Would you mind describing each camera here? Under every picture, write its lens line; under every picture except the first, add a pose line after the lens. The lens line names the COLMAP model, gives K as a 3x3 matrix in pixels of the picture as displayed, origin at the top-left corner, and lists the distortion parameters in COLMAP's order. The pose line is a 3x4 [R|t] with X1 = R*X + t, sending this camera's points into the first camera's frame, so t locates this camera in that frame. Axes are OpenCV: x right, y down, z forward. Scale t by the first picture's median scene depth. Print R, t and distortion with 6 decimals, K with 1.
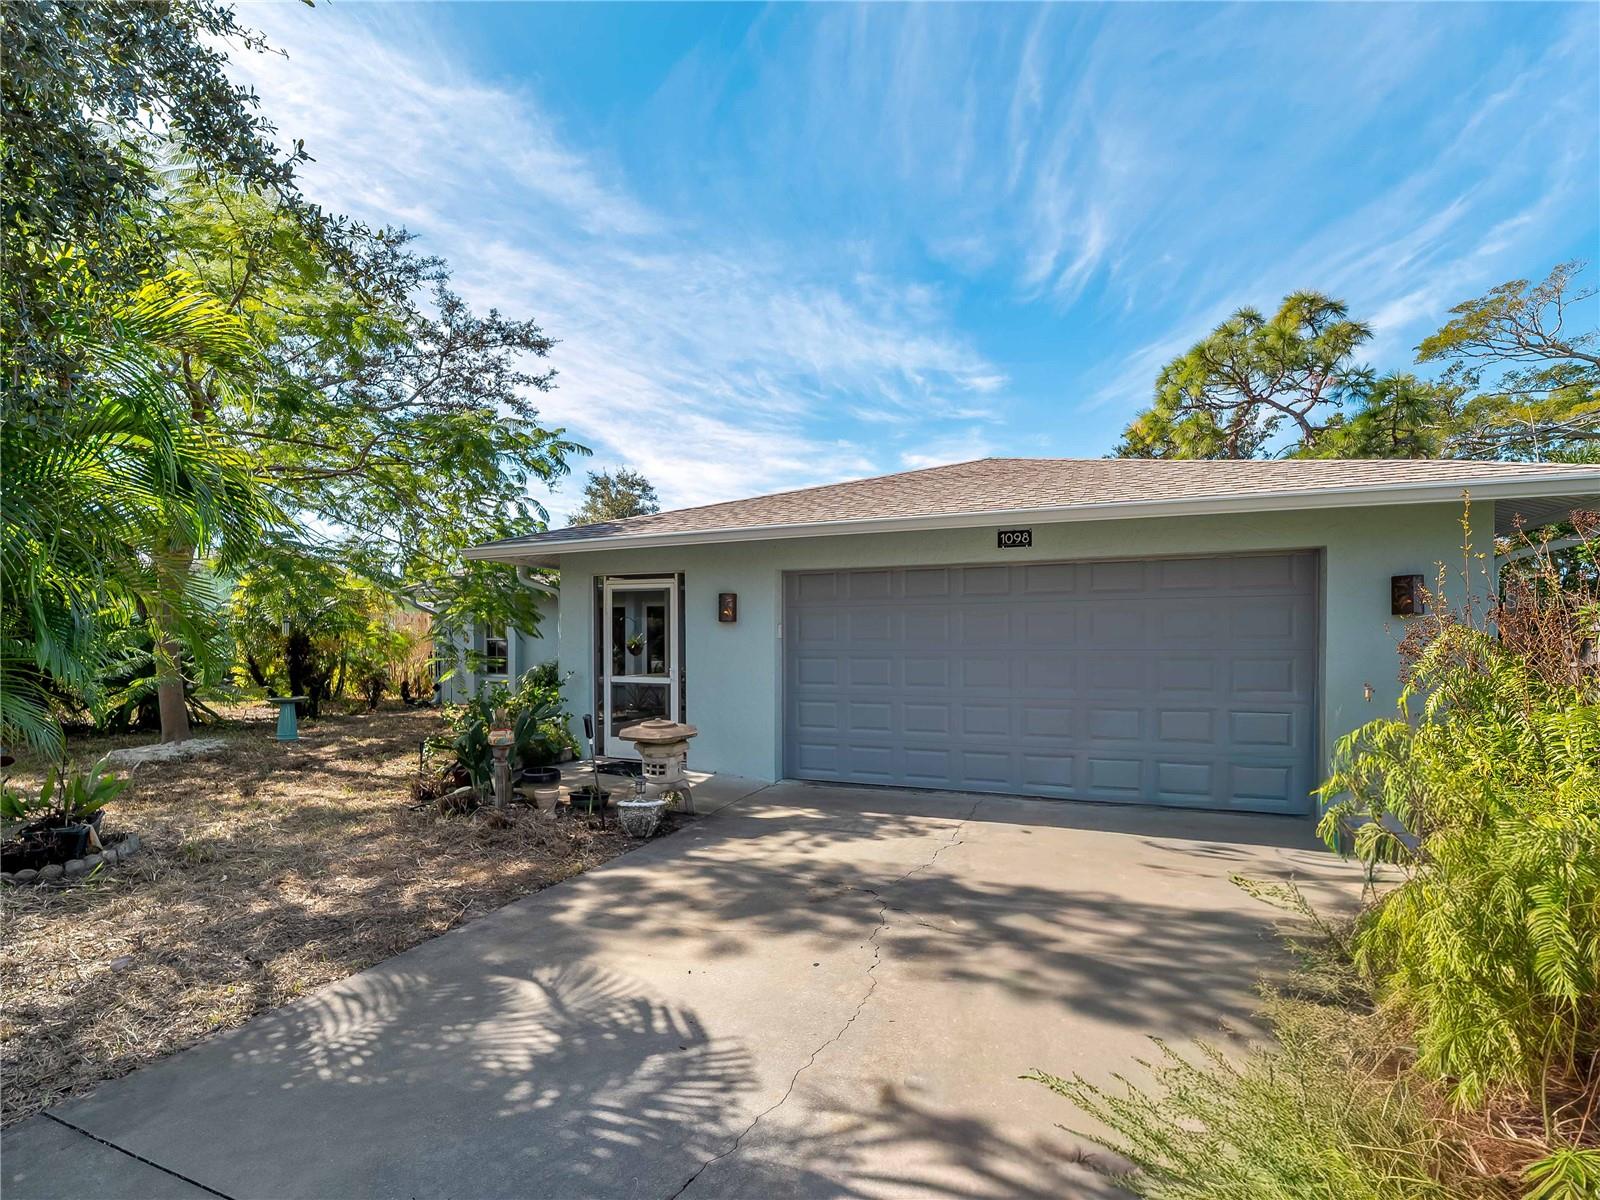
lens RADIAL K [[724.4, 0, 800.1], [0, 724.4, 651.6], [0, 0, 1]] dist [-0.001003, -0.000053]
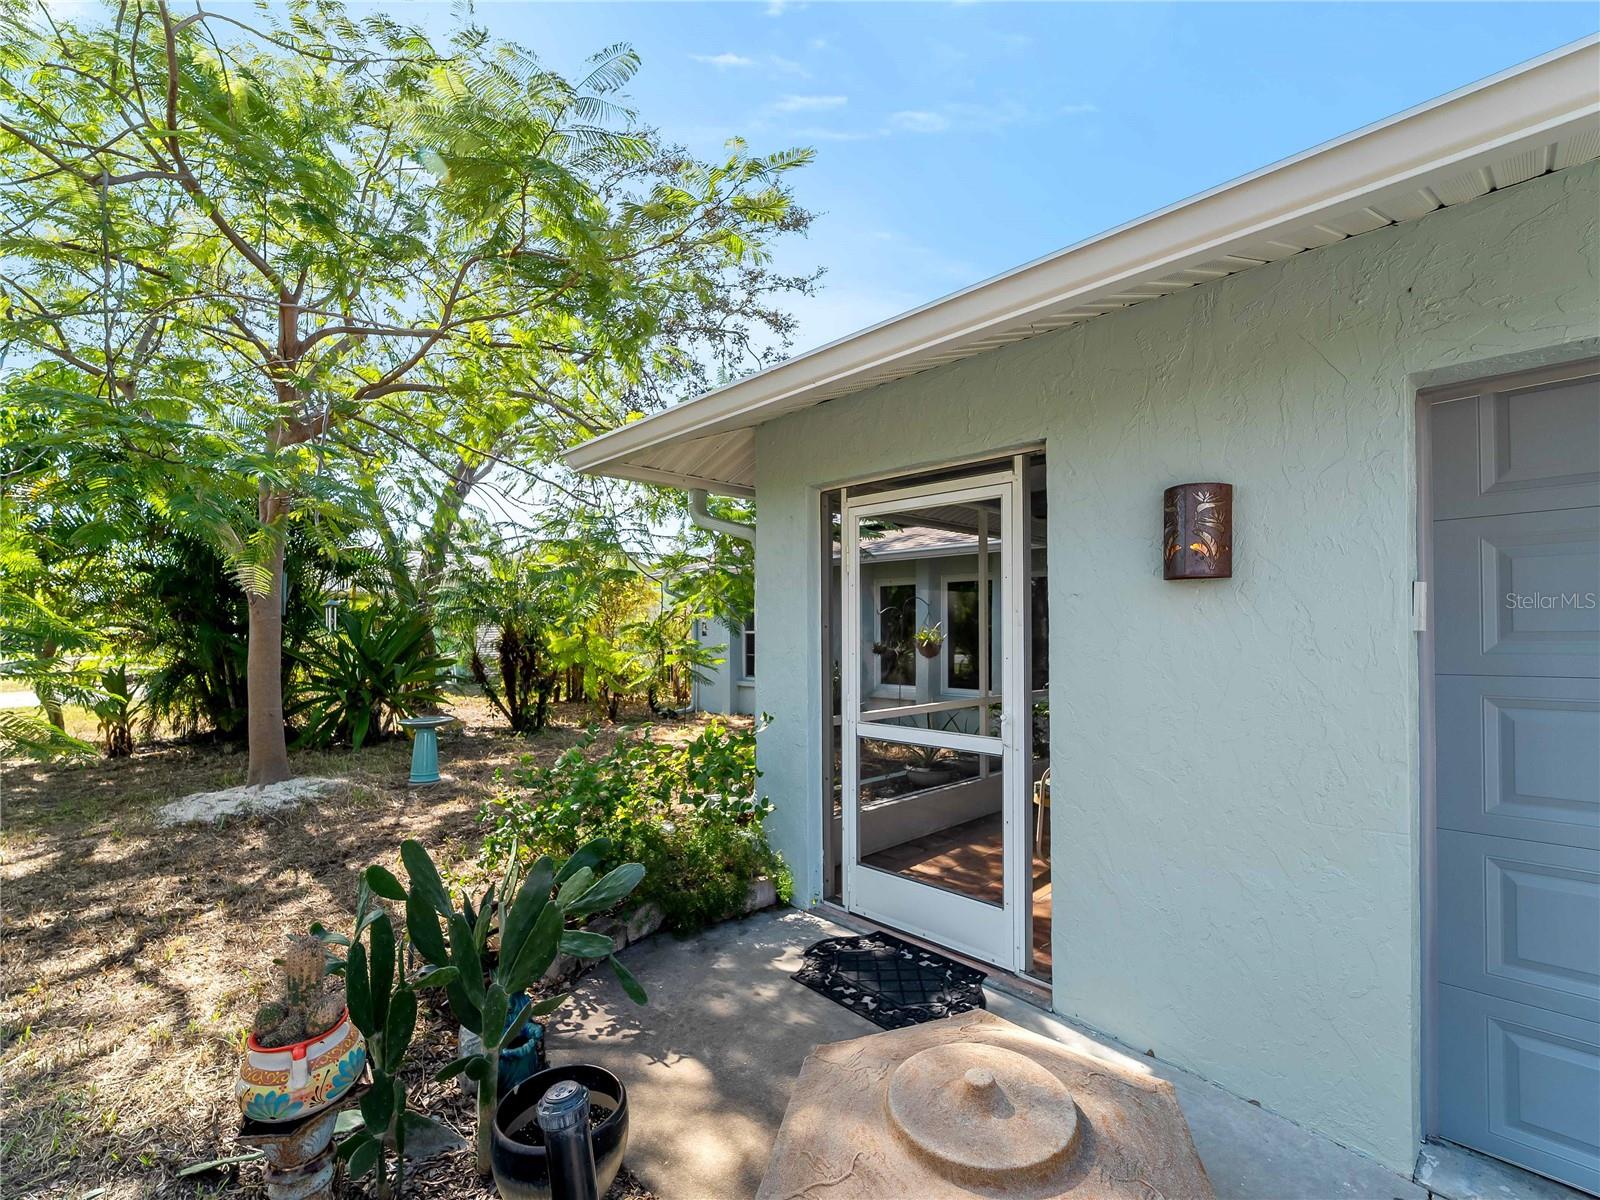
lens RADIAL K [[741.7, 0, 789.9], [0, 741.7, 626.2], [0, 0, 1]] dist [0.000057, -0.000018]
pose [[0.910894, -0.007987, -0.412563, -0.117875], [-0.001267, 0.999754, -0.022151, -0.012433], [0.412638, 0.020700, 0.910660, 0.591890]]
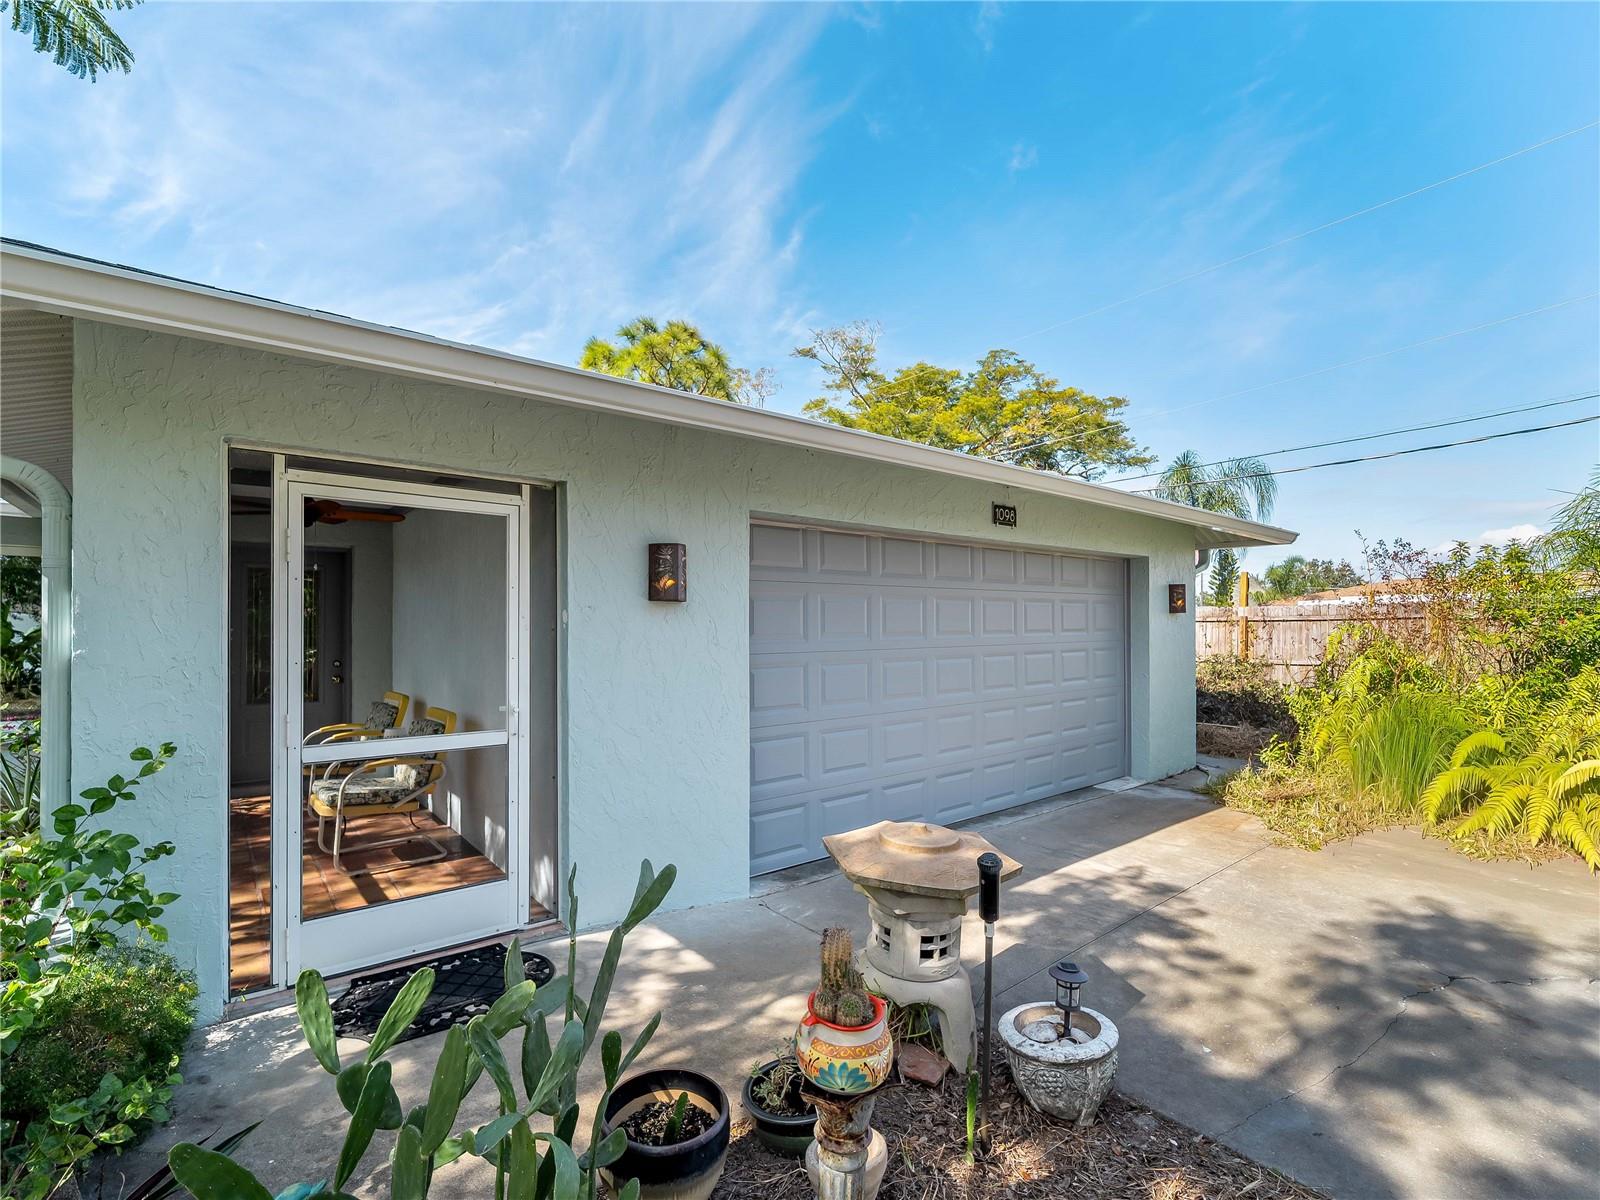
lens RADIAL K [[727.0, 0, 810.3], [0, 727.0, 614.9], [0, 0, 1]] dist [-0.001892, -0.000323]
pose [[0.475571, 0.012393, 0.879590, -0.449658], [0.016530, 0.999598, -0.023022, -0.016808], [-0.879522, 0.025488, 0.475175, 0.624644]]
